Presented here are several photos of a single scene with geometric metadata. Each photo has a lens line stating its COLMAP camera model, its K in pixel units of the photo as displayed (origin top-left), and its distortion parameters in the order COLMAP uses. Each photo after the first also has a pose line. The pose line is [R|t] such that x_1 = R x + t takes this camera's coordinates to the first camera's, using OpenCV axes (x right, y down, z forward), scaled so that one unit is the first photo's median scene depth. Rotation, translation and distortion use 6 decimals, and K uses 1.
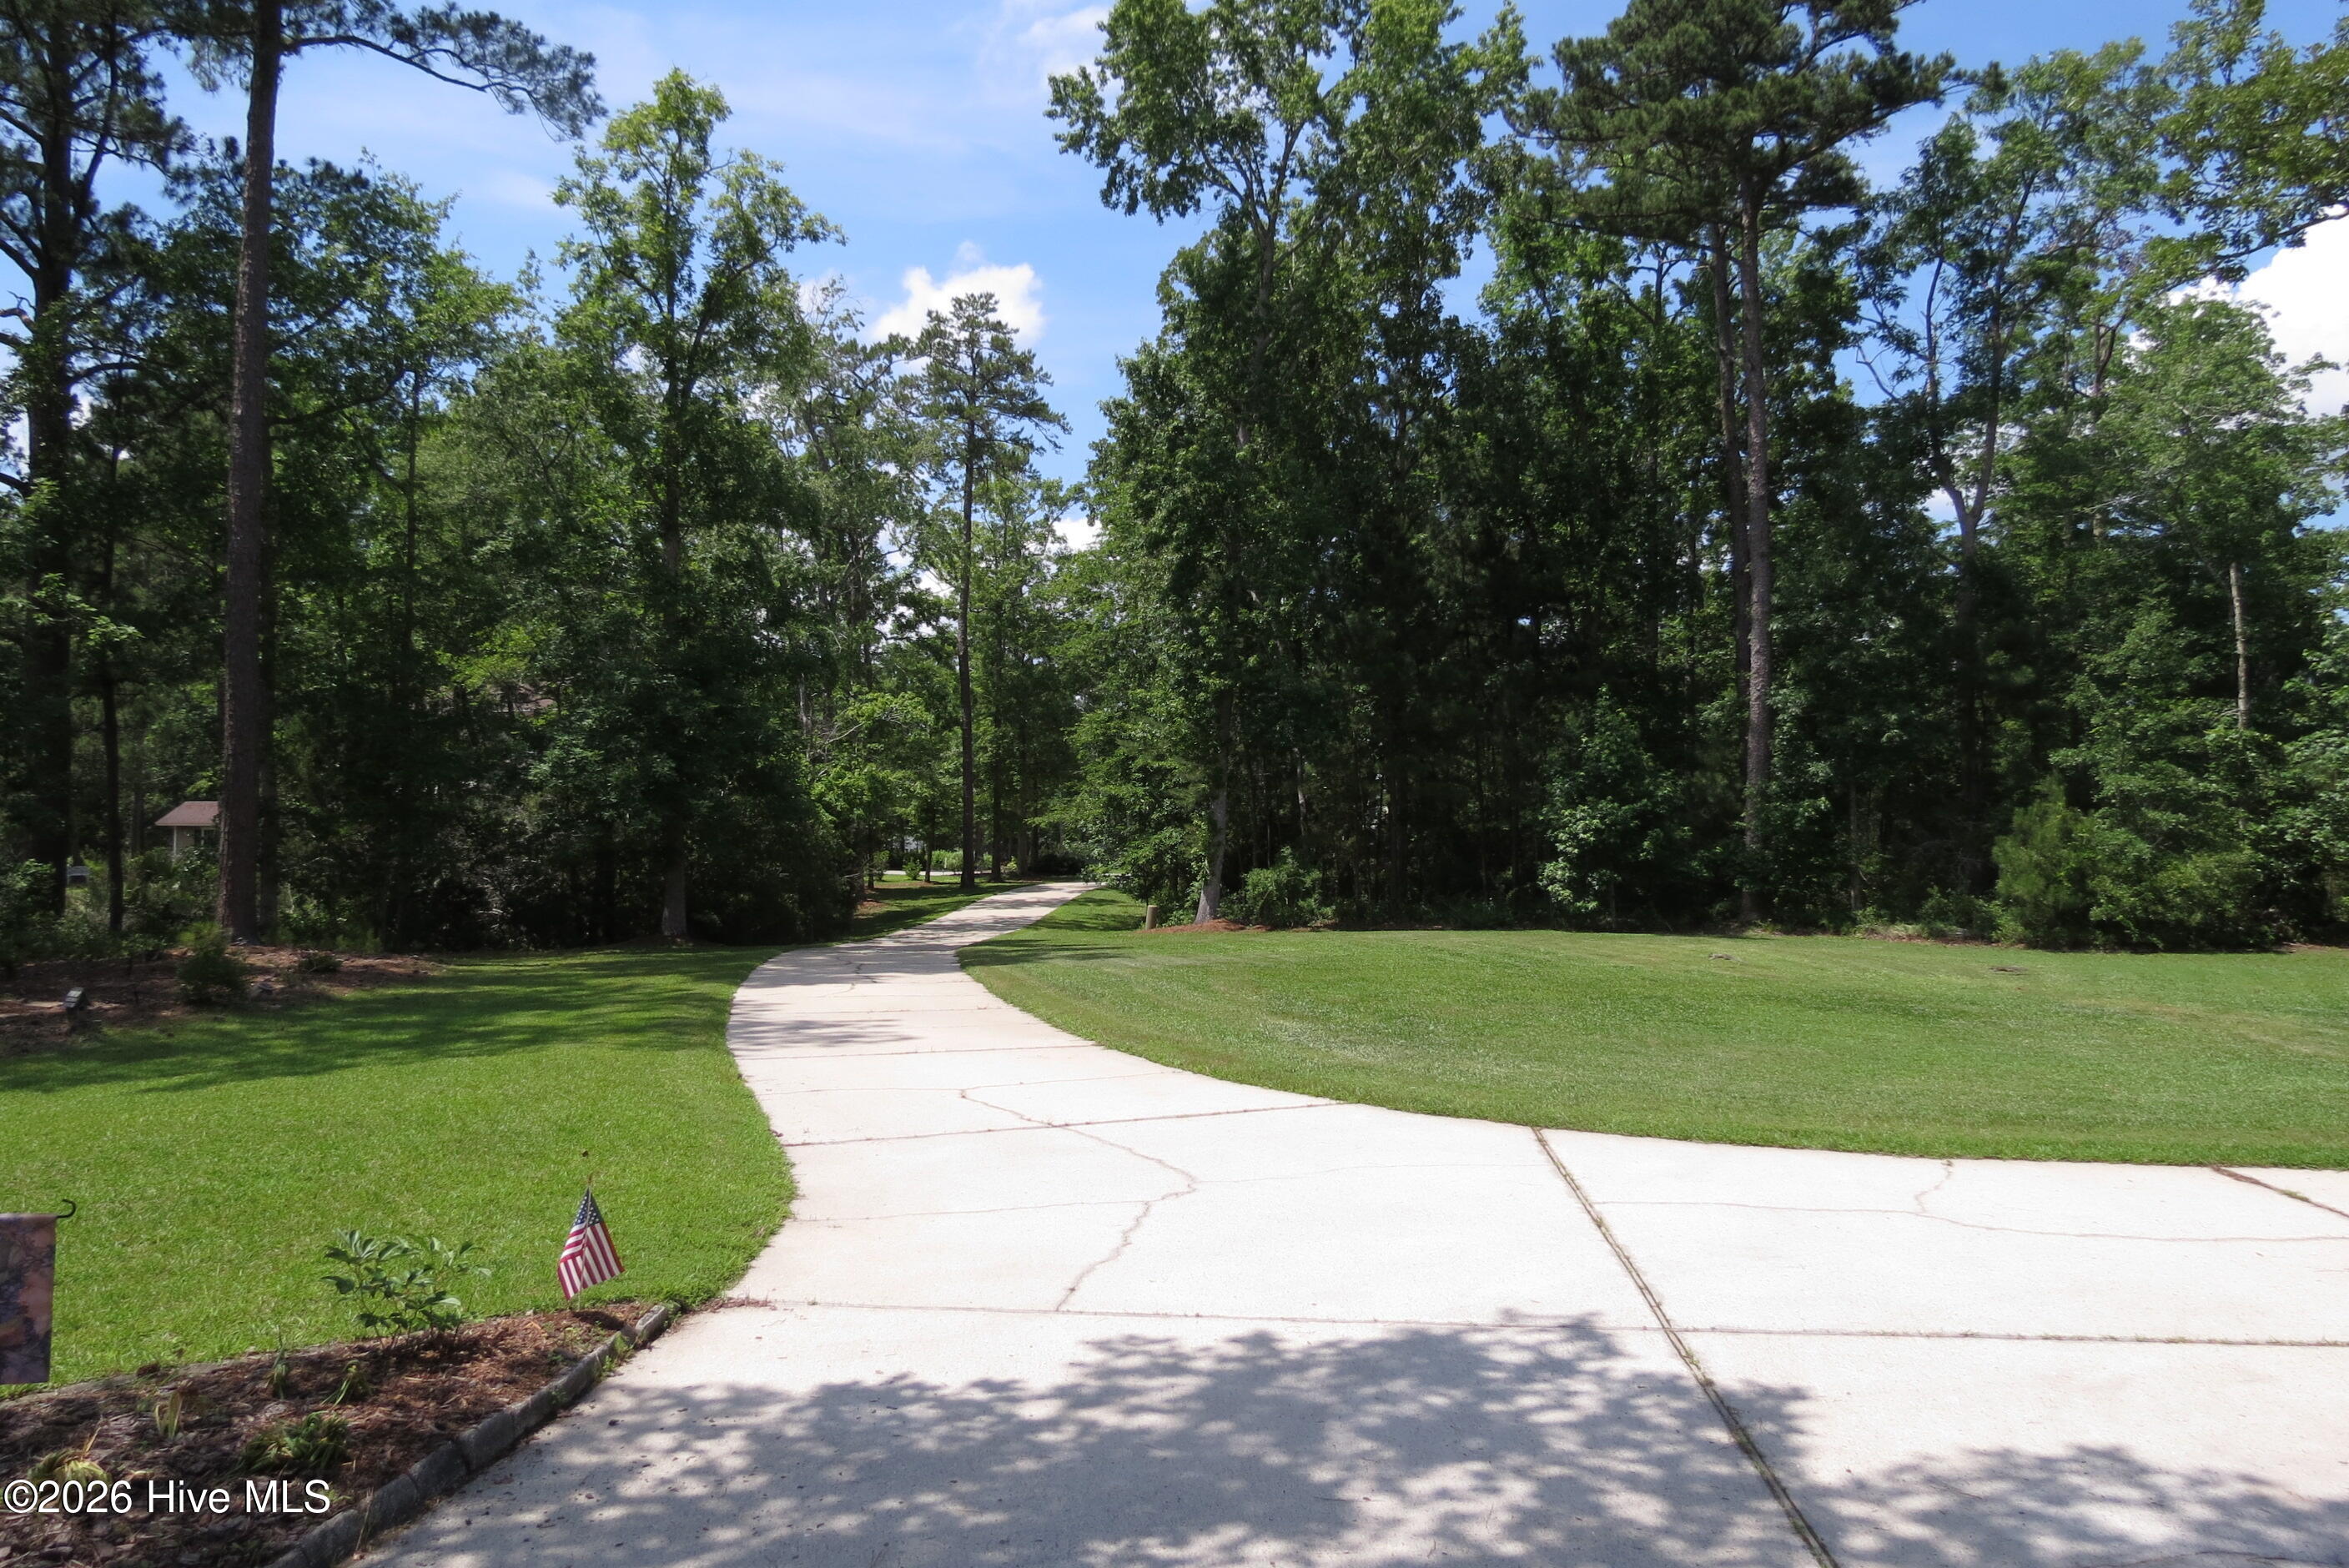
lens RADIAL K [[1784.1, 0, 1174.5], [0, 1784.1, 784.0], [0, 0, 1]] dist [-0.000036, -0.000348]
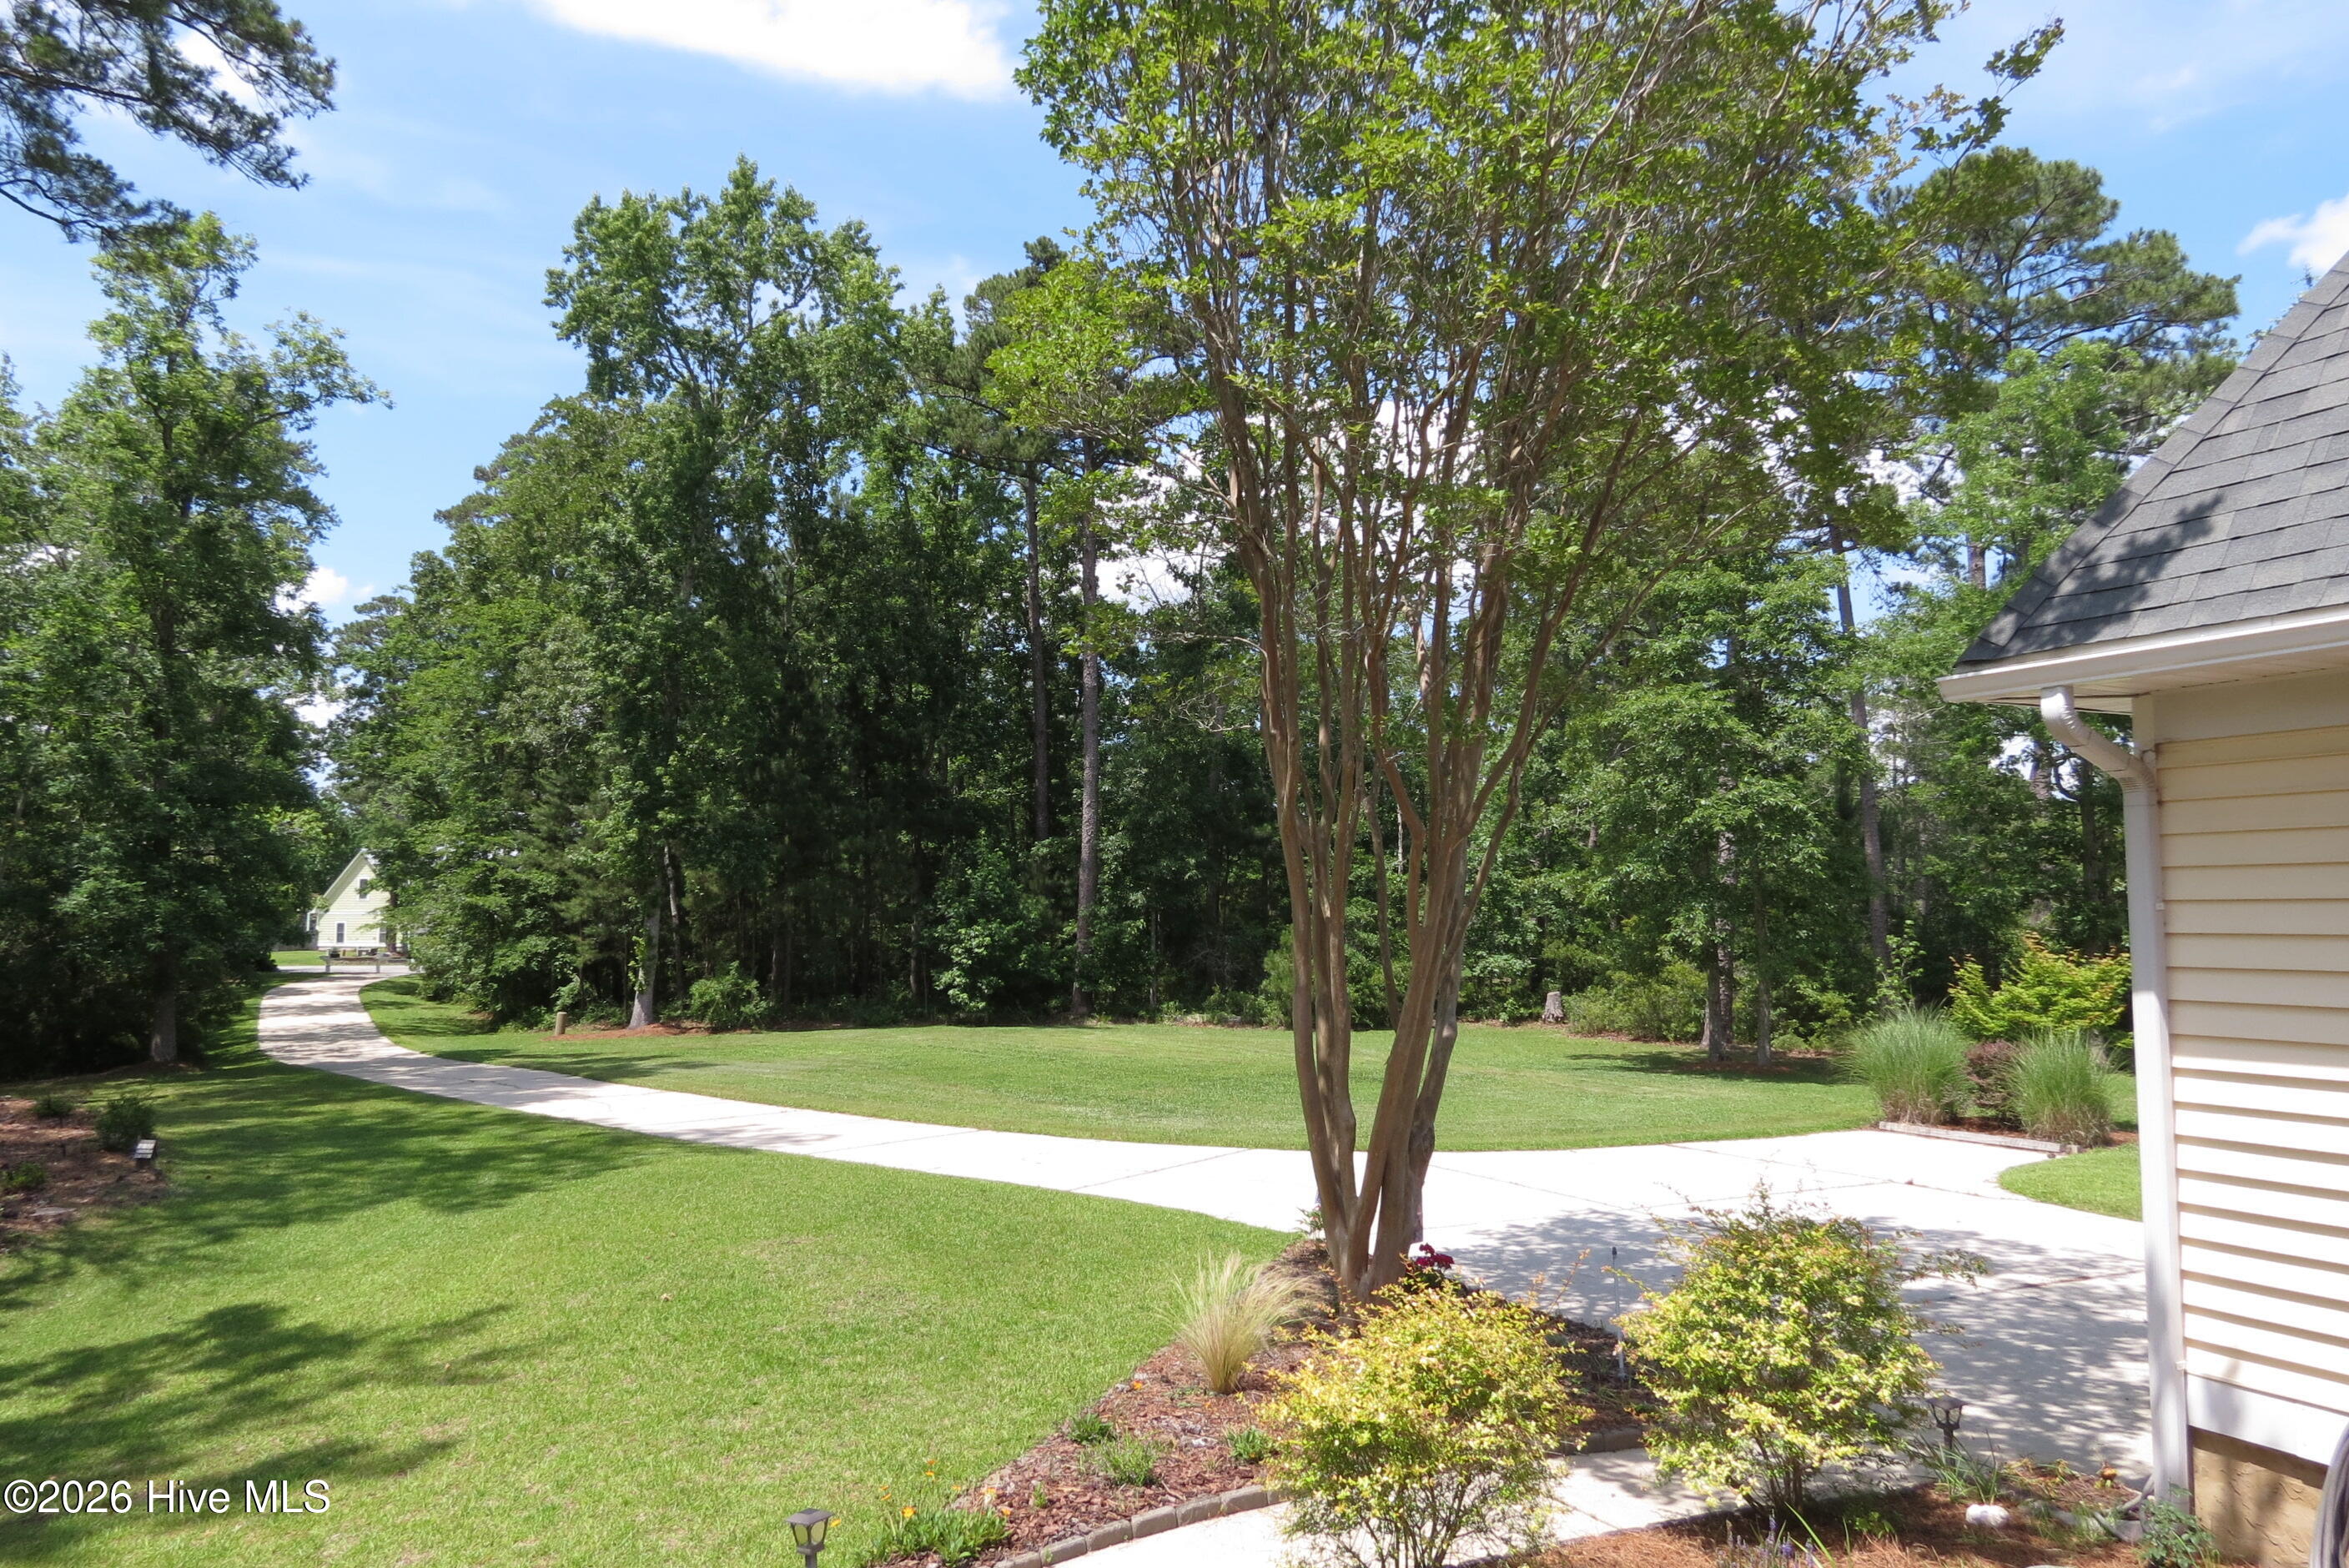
lens RADIAL K [[1784.1, 0, 1174.5], [0, 1784.1, 784.0], [0, 0, 1]] dist [-0.000036, -0.000348]
pose [[0.847738, 0.037749, 0.529070, -0.319484], [-0.019243, 0.998996, -0.040444, -0.039394], [-0.530066, 0.024105, 0.847614, -0.143485]]
